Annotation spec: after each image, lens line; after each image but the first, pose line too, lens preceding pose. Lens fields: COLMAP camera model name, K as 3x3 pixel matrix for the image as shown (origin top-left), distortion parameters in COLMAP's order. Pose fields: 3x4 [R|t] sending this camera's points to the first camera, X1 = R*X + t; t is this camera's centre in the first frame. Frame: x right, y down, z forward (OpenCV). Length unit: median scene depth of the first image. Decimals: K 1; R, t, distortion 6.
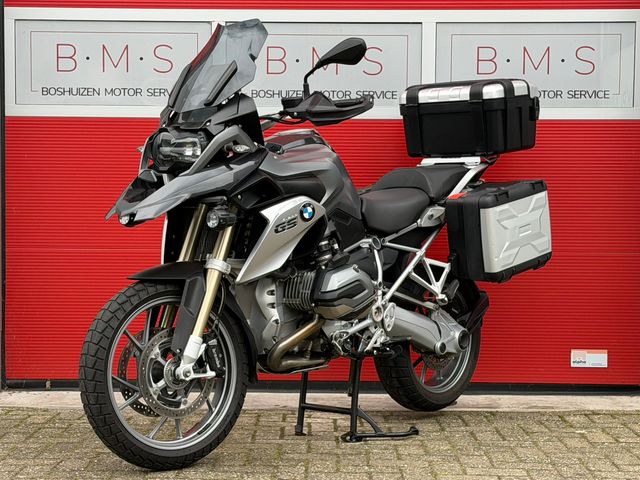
lens RADIAL K [[1365.8, 0, 309.4], [0, 1365.8, 256.1], [0, 0, 1]] dist [0.135441, 0.076880]
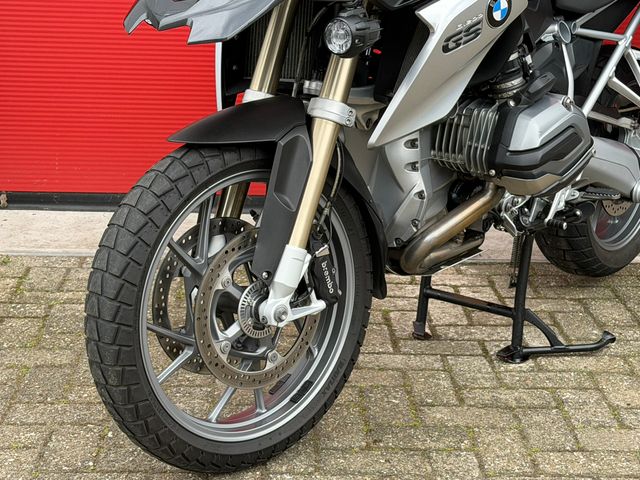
lens RADIAL K [[1365.5, 0, 320.7], [0, 1365.5, 254.9], [0, 0, 1]] dist [0.118213, 0.211879]
pose [[0.998308, 0.001108, 0.058141, -0.091337], [-0.016006, 0.966434, 0.256414, -0.067814], [-0.055905, -0.256911, 0.964817, 0.413636]]
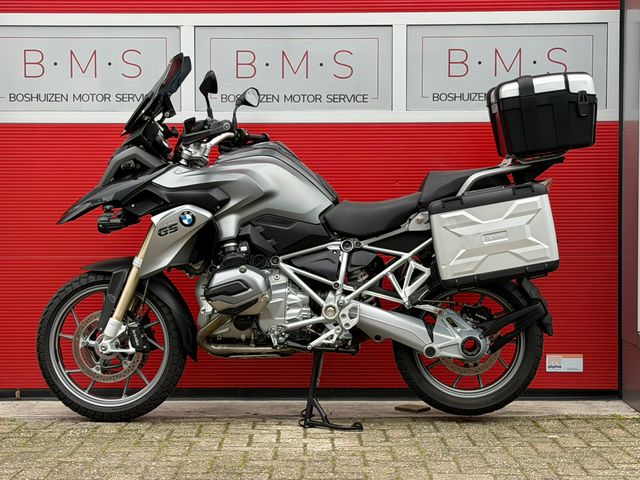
lens RADIAL K [[1365.8, 0, 309.4], [0, 1365.8, 256.1], [0, 0, 1]] dist [0.135441, 0.076880]
pose [[0.625788, 0.044543, -0.778721, 0.864690], [-0.019708, 0.998952, 0.041303, -0.045203], [0.779745, -0.010500, 0.626010, 0.317763]]
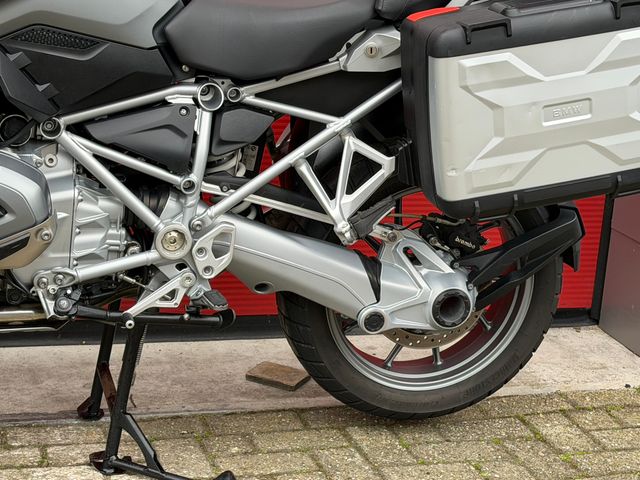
lens RADIAL K [[1367.9, 0, 320.5], [0, 1367.9, 257.8], [0, 0, 1]] dist [0.134053, 0.146522]
pose [[0.830518, 0.225602, -0.509258, 0.343620], [-0.092417, 0.957442, 0.273432, -0.092032], [0.549272, -0.180026, 0.816022, 0.623357]]
